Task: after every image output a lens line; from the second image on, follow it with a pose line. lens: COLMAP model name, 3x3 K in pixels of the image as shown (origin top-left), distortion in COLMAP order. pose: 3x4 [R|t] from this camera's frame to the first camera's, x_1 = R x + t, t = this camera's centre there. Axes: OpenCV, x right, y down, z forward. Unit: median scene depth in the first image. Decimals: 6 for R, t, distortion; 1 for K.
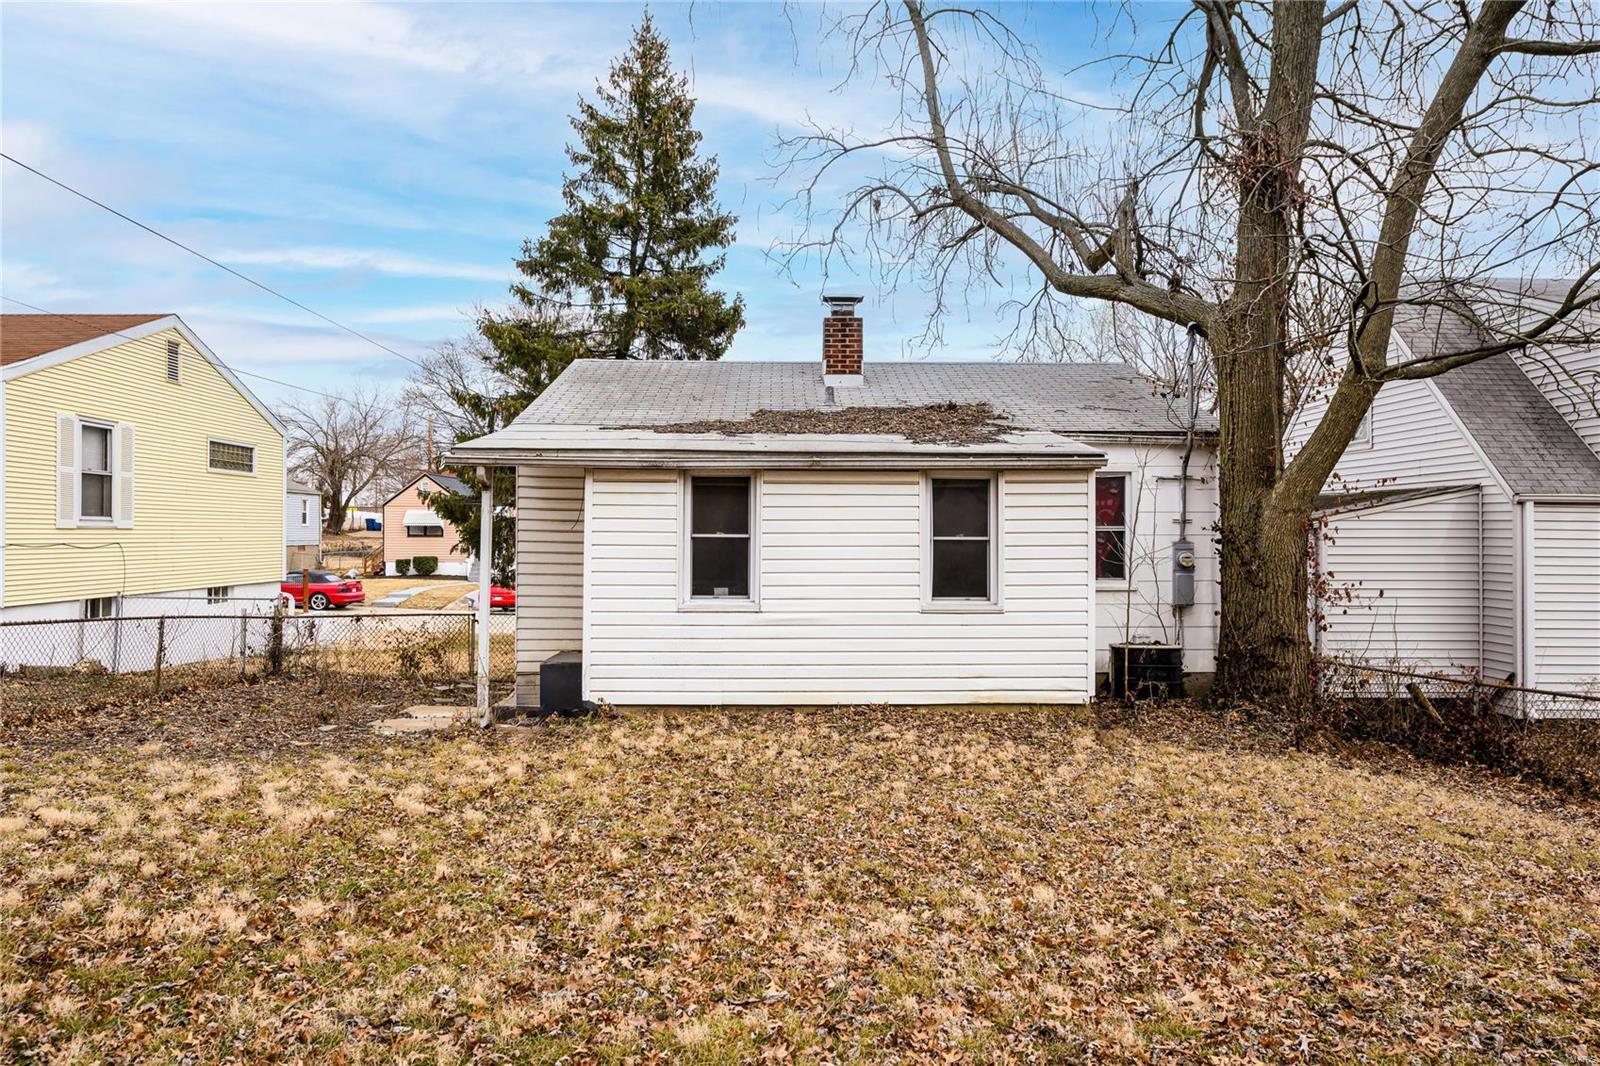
lens RADIAL K [[1074.5, 0, 784.0], [0, 1074.5, 535.0], [0, 0, 1]] dist [0.002136, 0.000312]
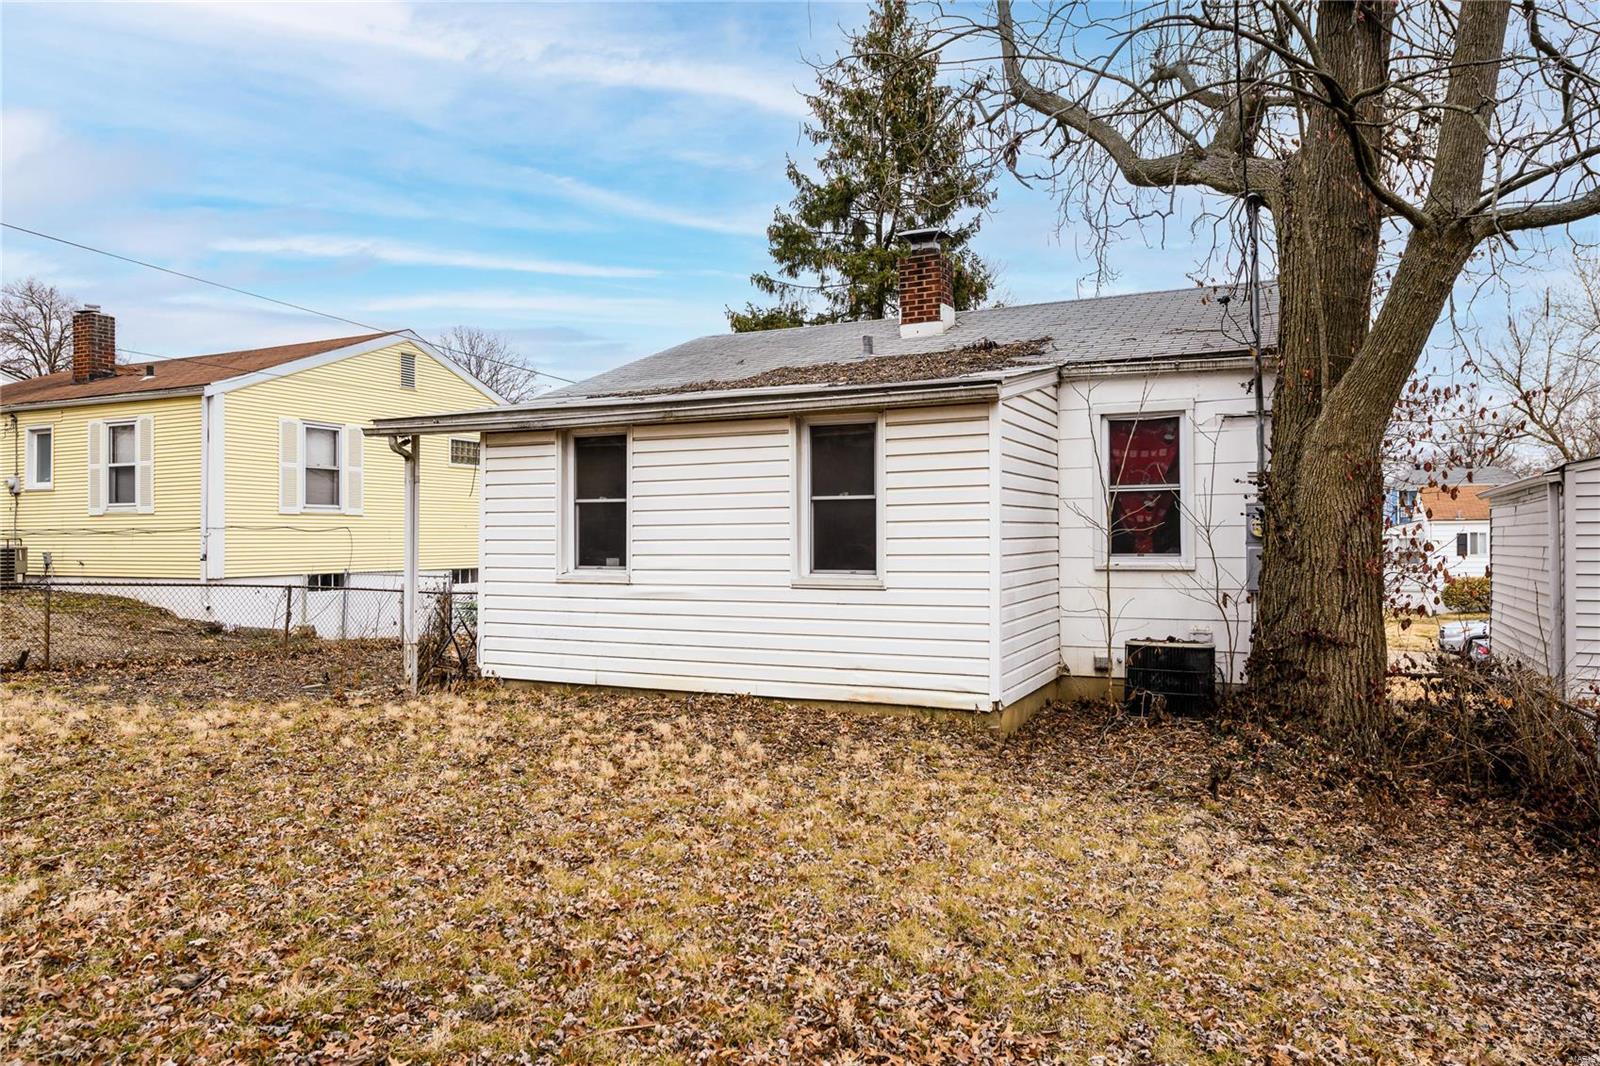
lens RADIAL K [[1074.5, 0, 784.0], [0, 1074.5, 535.0], [0, 0, 1]] dist [0.002136, 0.000312]
pose [[0.888626, -0.007356, -0.458573, 0.449969], [0.005642, 0.999971, -0.005106, 0.032024], [0.458597, 0.001950, 0.888642, 0.233203]]
